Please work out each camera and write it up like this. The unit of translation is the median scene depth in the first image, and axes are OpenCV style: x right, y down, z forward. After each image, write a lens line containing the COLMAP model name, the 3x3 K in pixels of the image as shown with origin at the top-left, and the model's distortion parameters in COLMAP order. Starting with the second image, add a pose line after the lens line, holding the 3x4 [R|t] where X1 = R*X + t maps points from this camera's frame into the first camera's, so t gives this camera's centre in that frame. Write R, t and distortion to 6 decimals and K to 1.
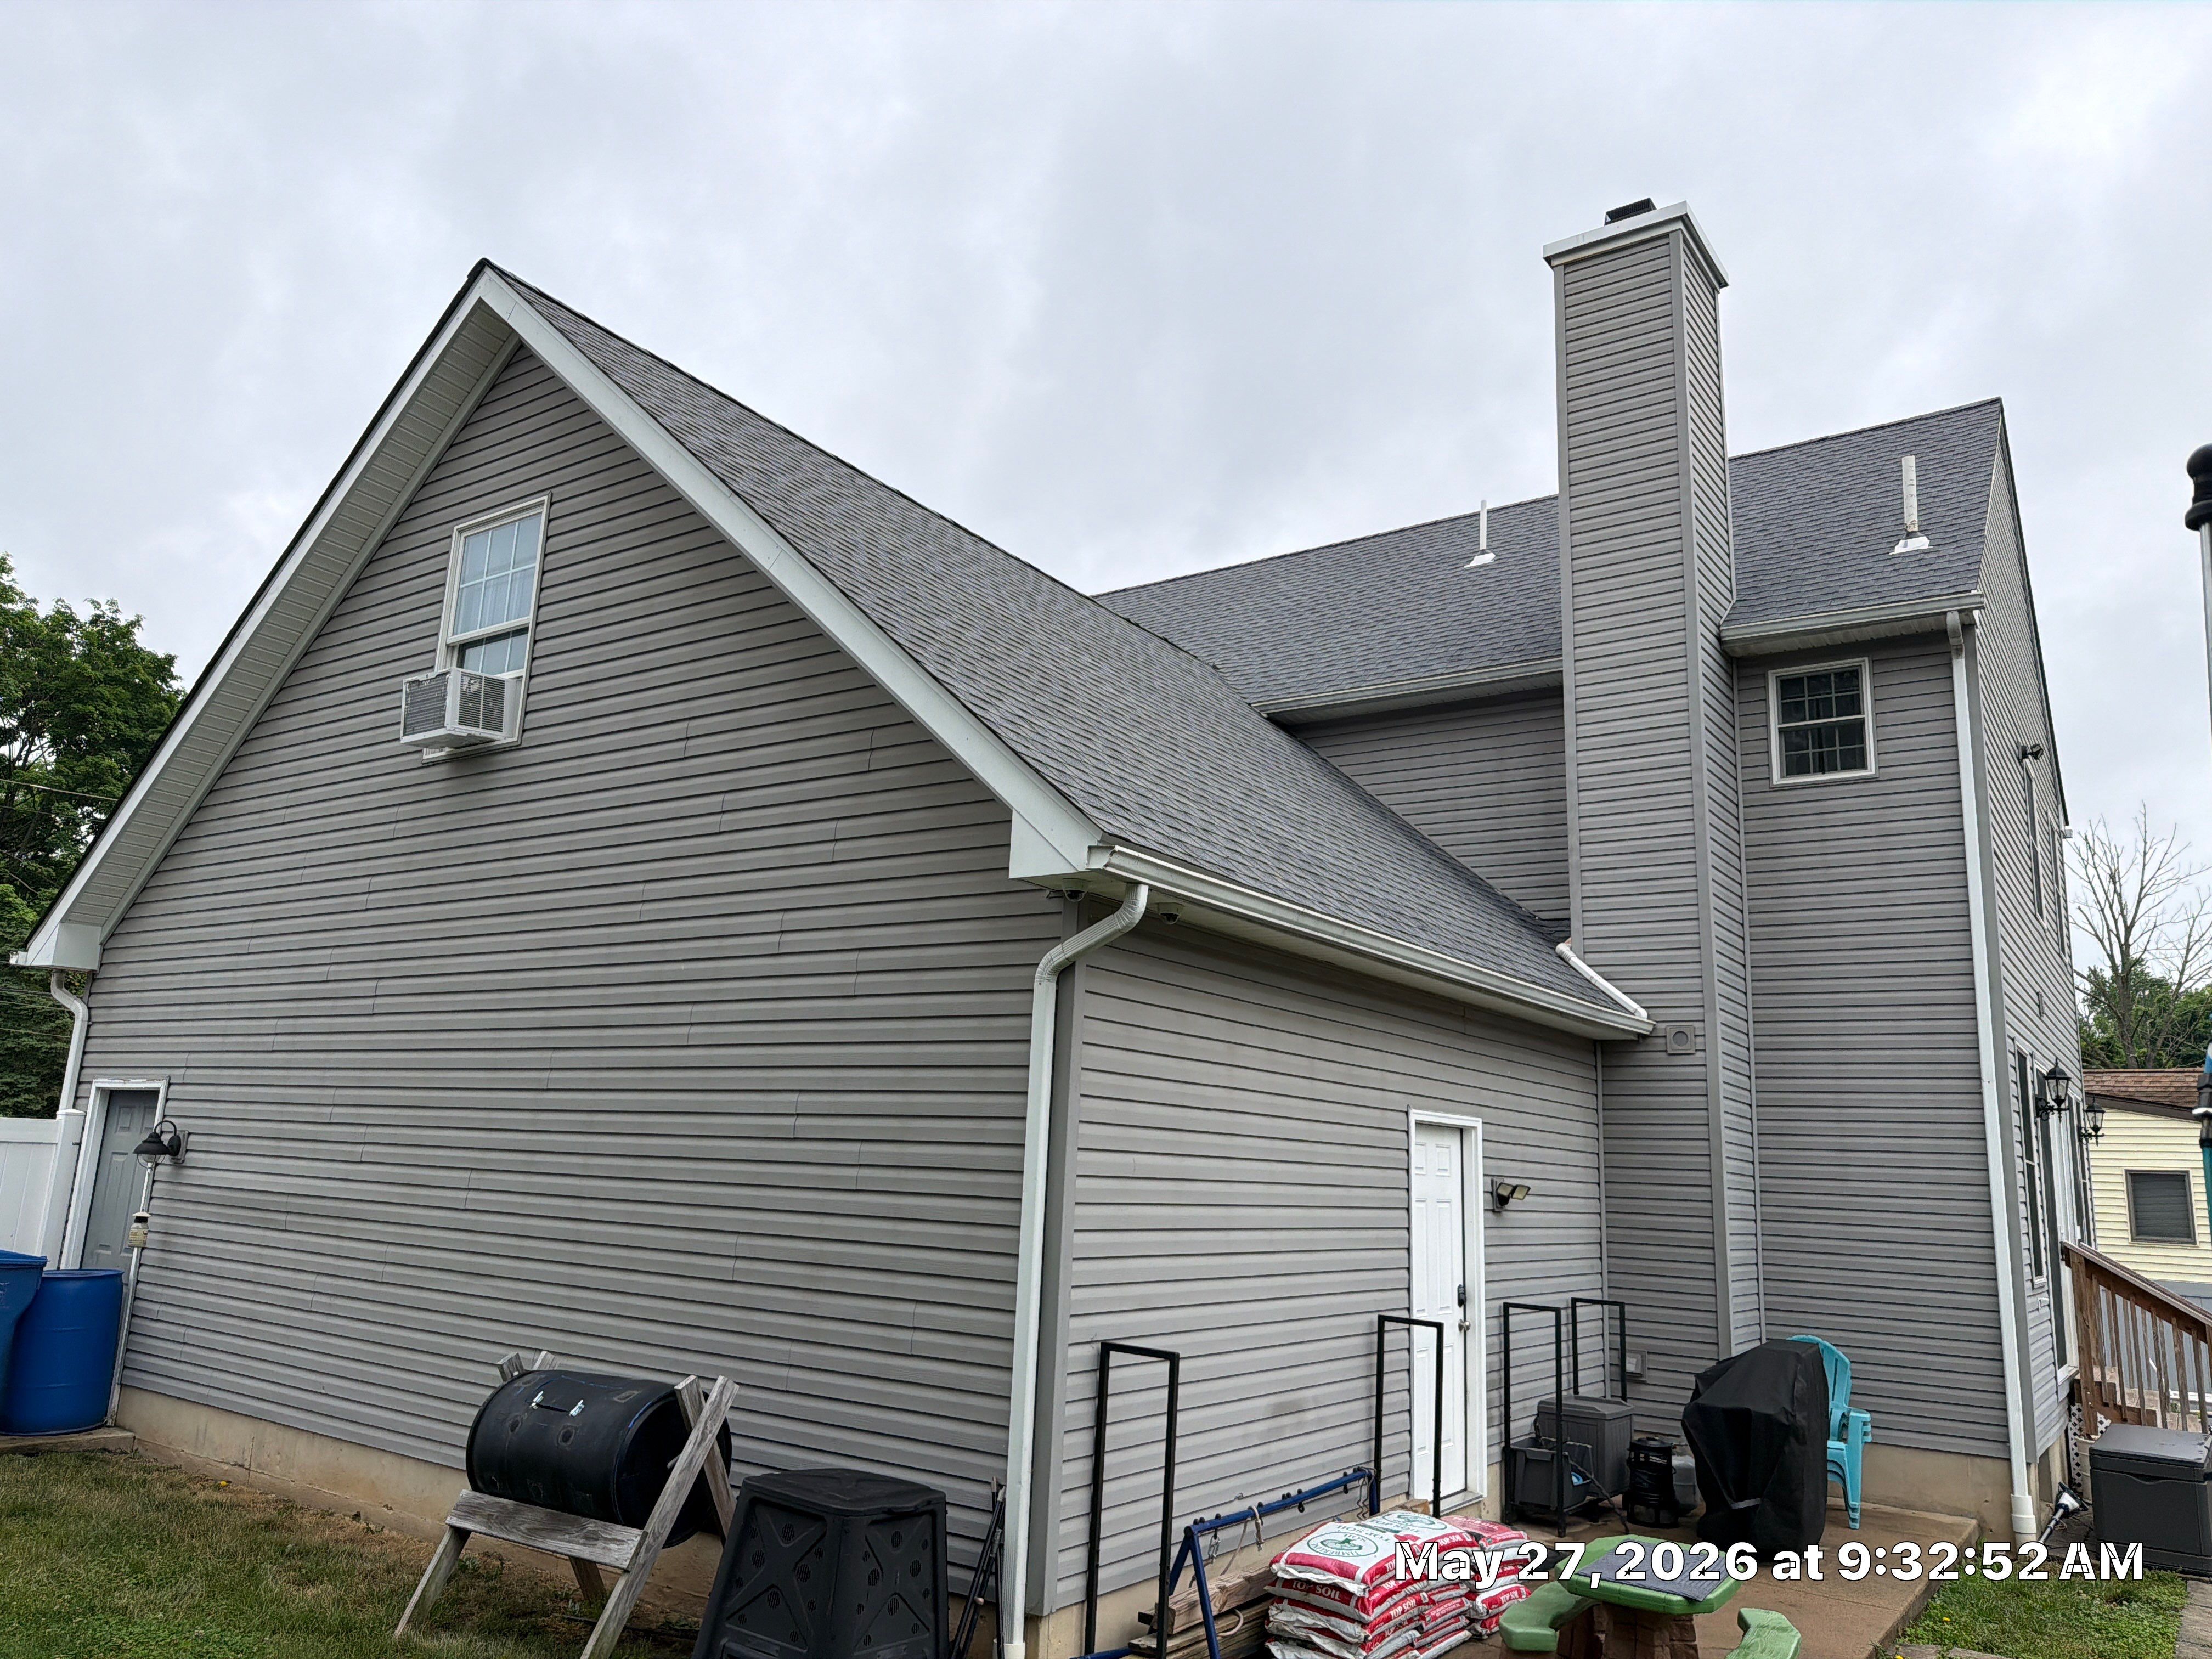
lens RADIAL K [[1585.2, 0, 1122.5], [0, 1585.2, 827.7], [0, 0, 1]] dist [0.017990, 0.000035]
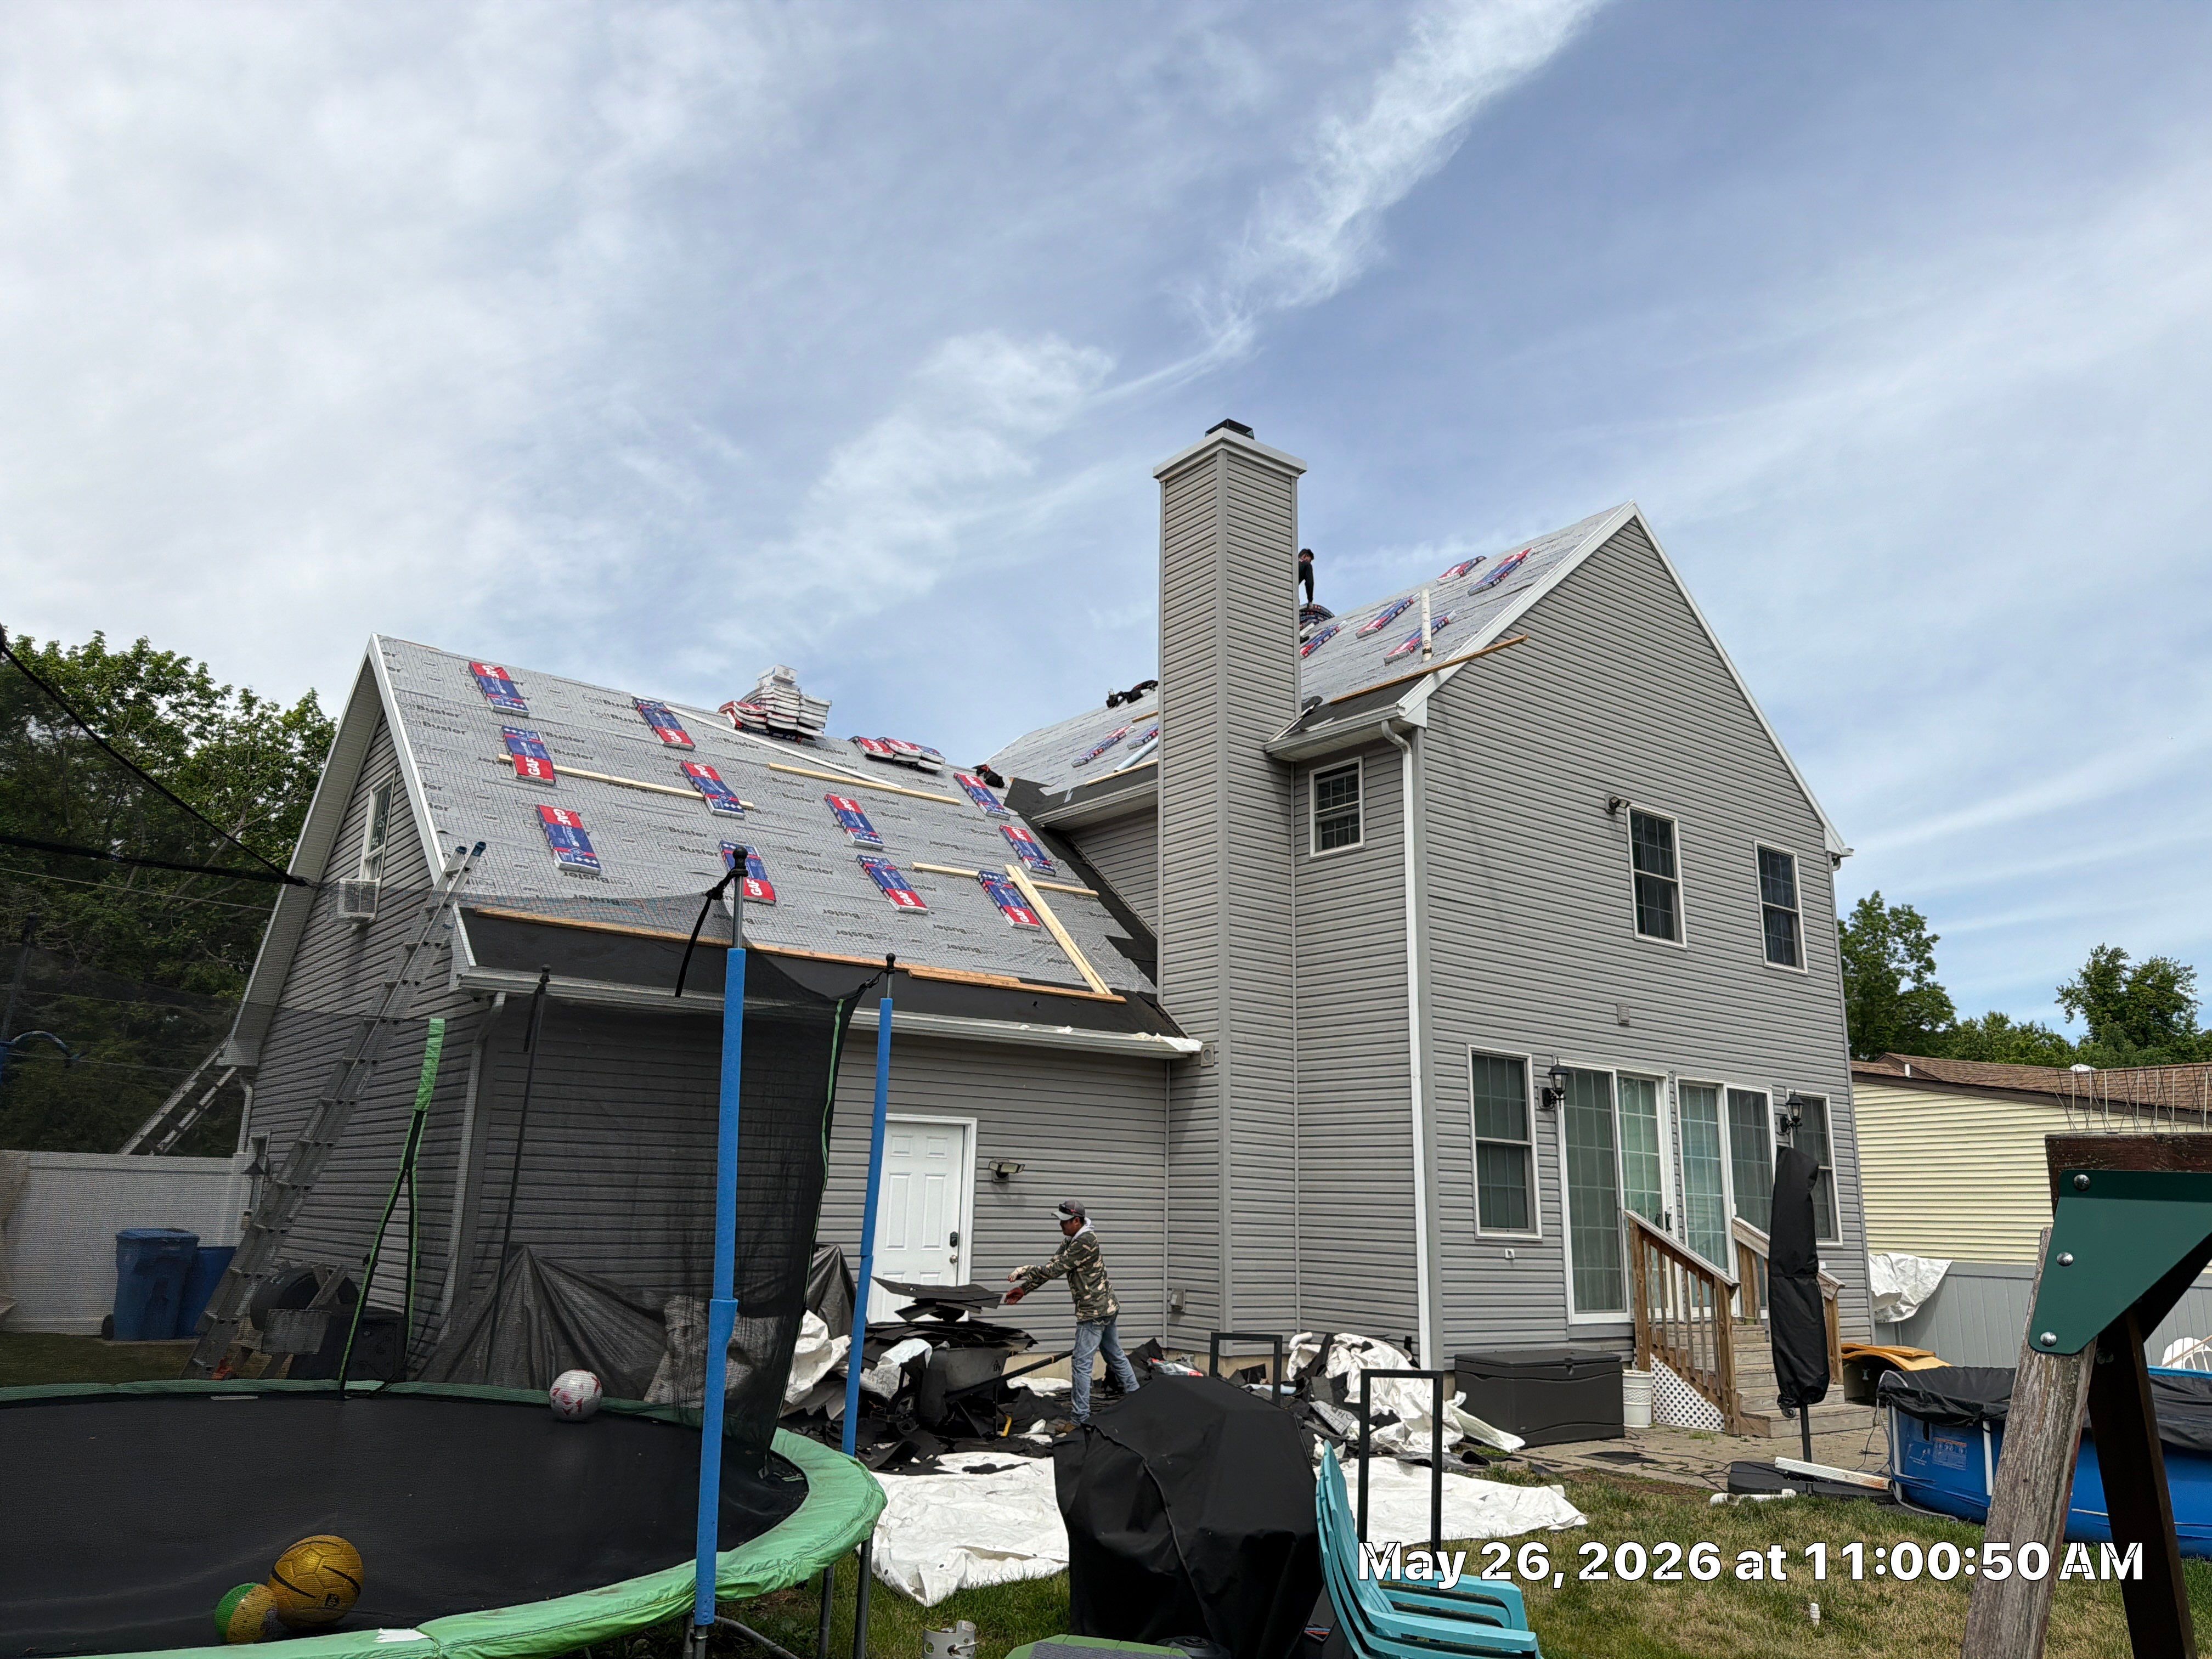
lens RADIAL K [[1604.4, 0, 1120.6], [0, 1604.4, 800.0], [0, 0, 1]] dist [0.151358, -0.261033]
pose [[0.954257, -0.096005, -0.283155, 0.832399], [0.082481, 0.994825, -0.059332, -0.011011], [0.287386, 0.033263, 0.957237, -0.420740]]
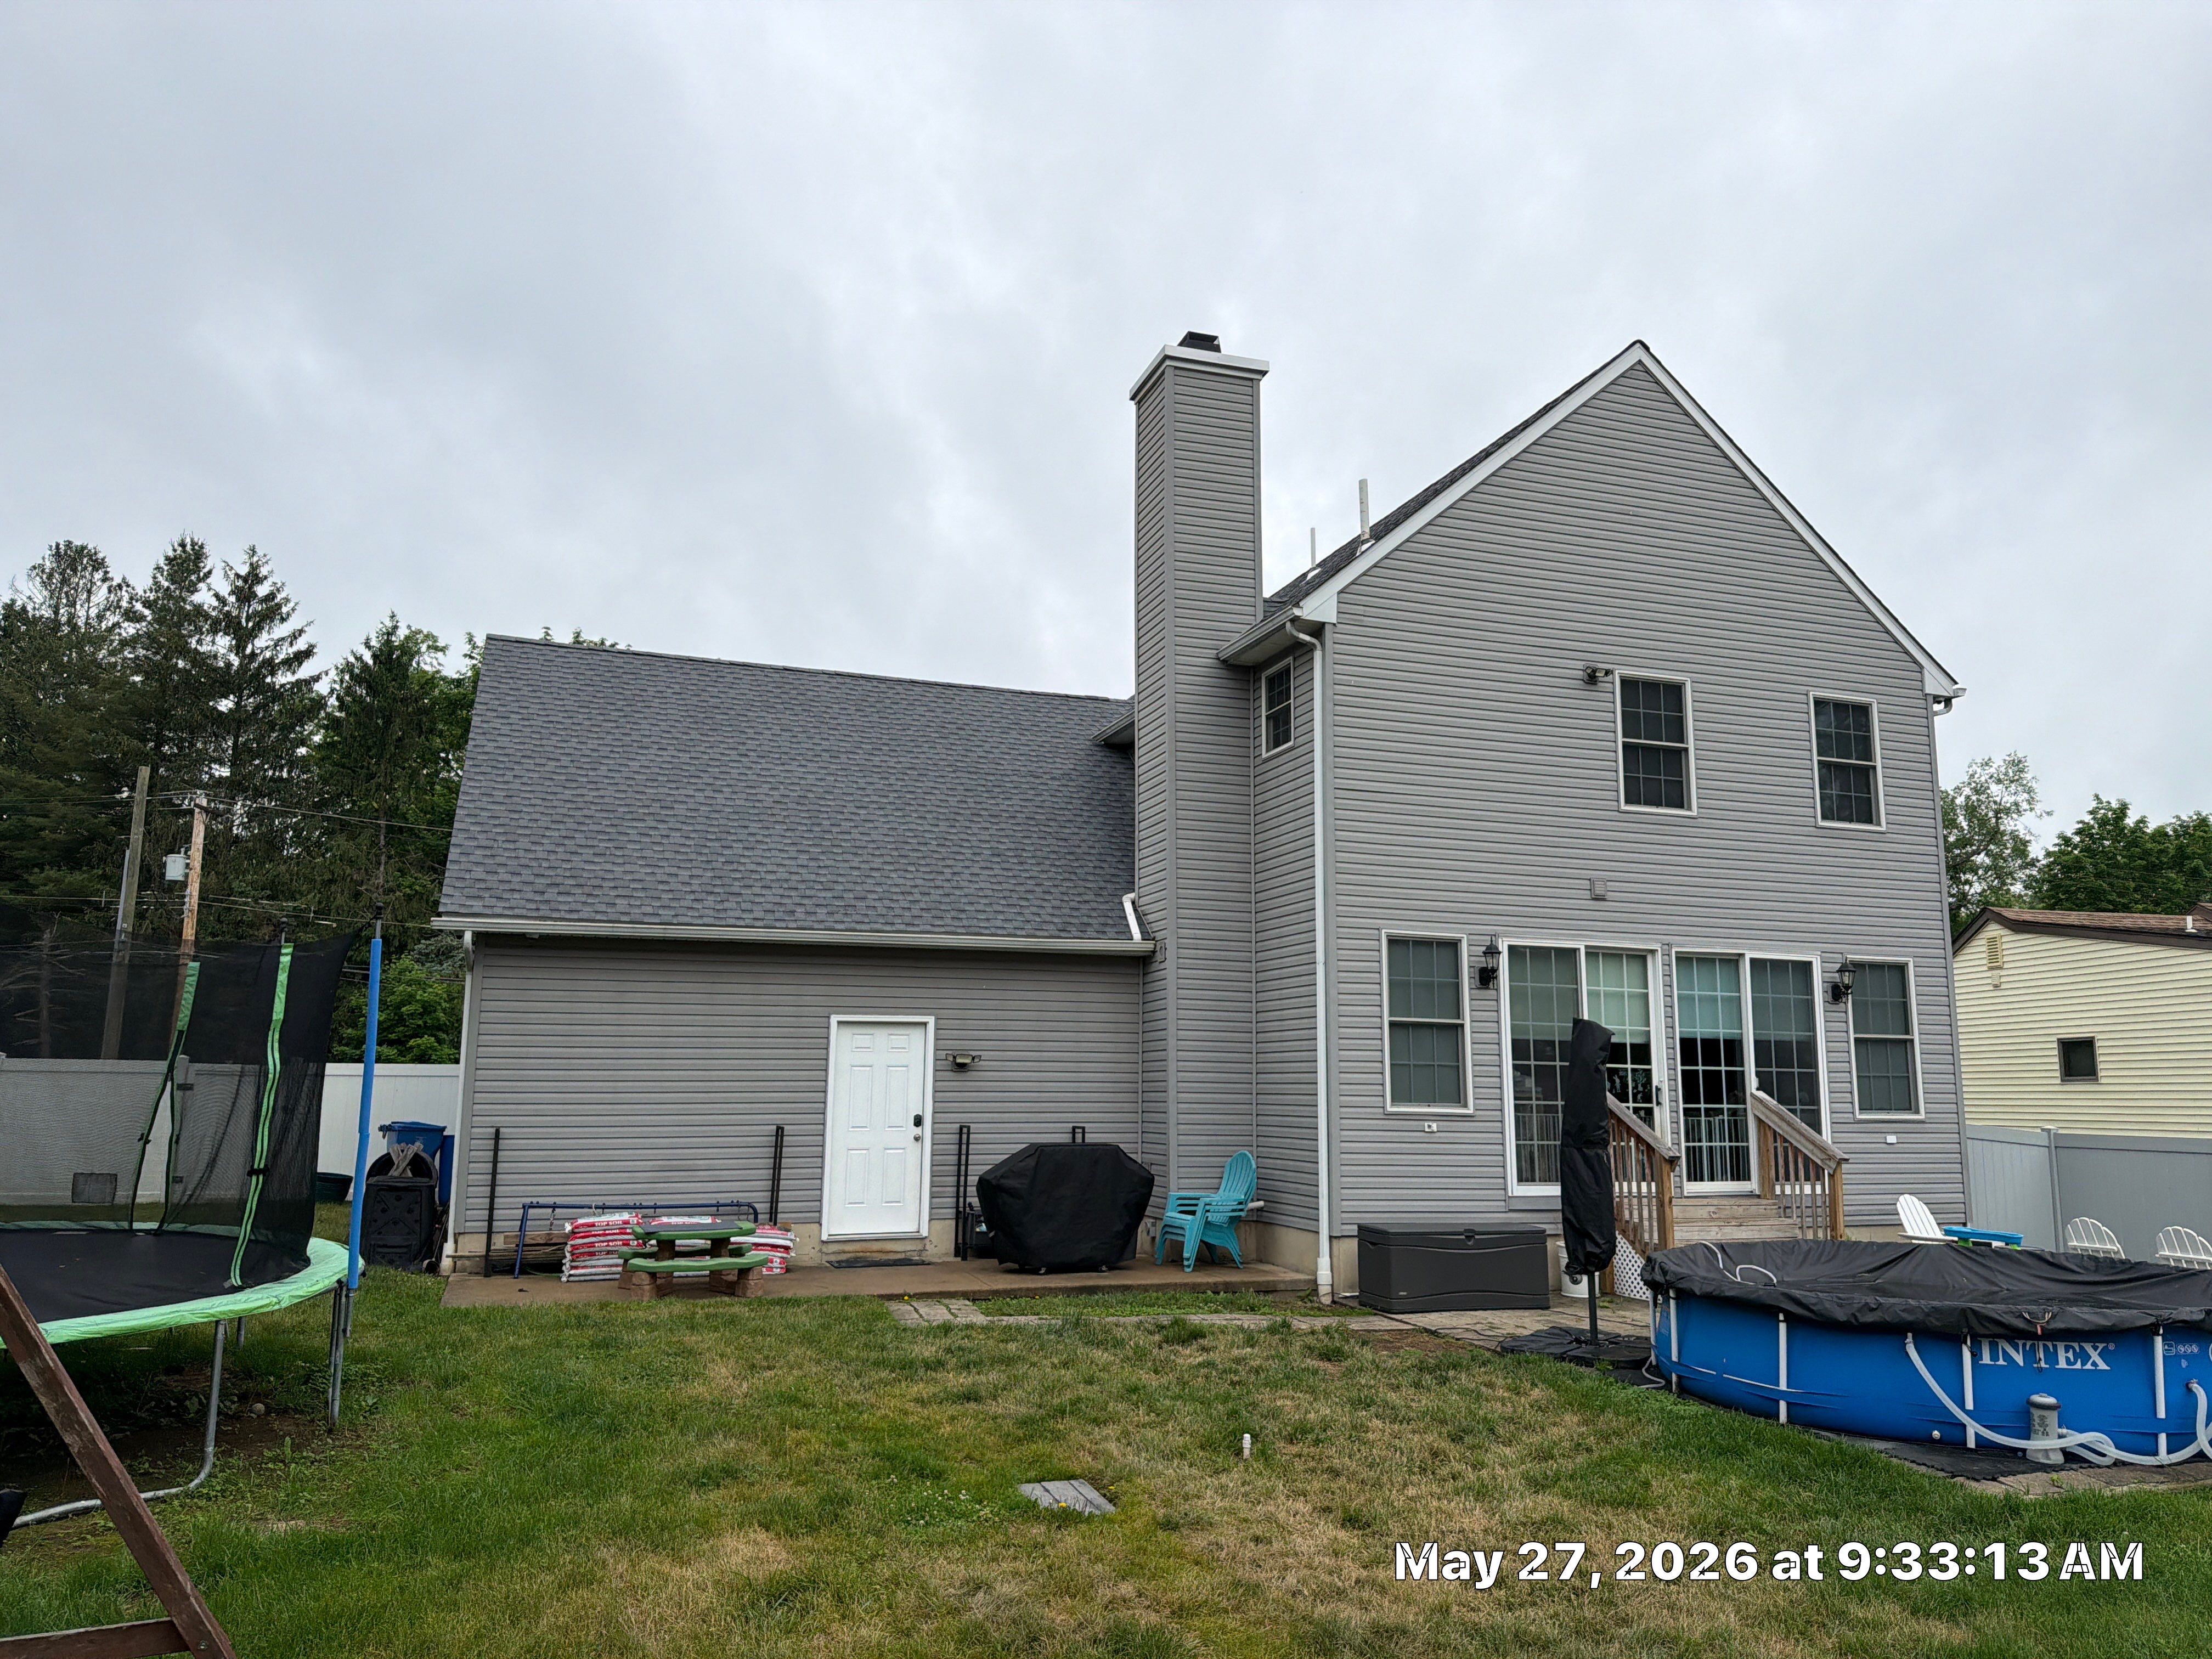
lens RADIAL K [[1601.9, 0, 1106.0], [0, 1601.9, 829.5], [0, 0, 1]] dist [0.154593, -0.258907]
pose [[0.801459, -0.132896, -0.583098, 1.425256], [0.152700, 0.988154, -0.015331, 0.044091], [0.578227, -0.076752, 0.812257, -0.261473]]
